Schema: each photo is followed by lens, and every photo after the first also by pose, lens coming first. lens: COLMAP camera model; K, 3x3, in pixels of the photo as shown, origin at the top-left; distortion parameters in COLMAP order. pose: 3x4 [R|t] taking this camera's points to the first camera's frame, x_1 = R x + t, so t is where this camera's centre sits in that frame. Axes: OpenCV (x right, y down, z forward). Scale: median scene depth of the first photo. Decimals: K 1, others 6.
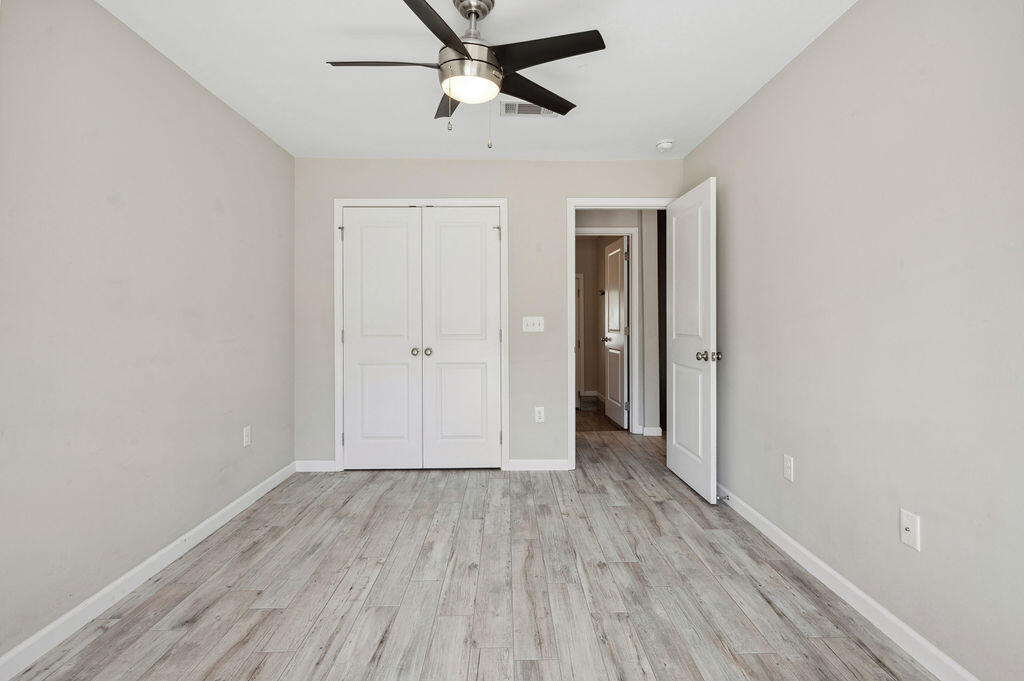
lens RADIAL K [[479.5, 0, 514.9], [0, 479.5, 319.3], [0, 0, 1]] dist [-0.001171, 0.000363]
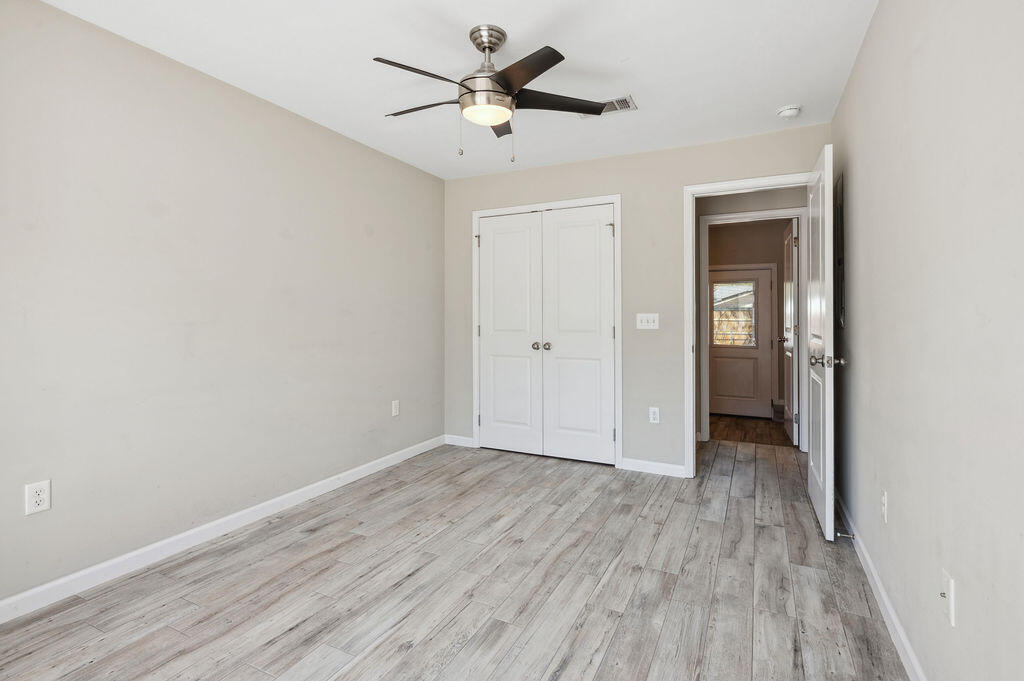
lens RADIAL K [[493.5, 0, 519.2], [0, 493.5, 316.1], [0, 0, 1]] dist [-0.003391, 0.000139]
pose [[0.885753, 0.002767, -0.464149, 0.385738], [-0.001348, 0.999993, 0.003389, -0.004696], [0.464155, -0.002376, 0.885751, -0.001548]]
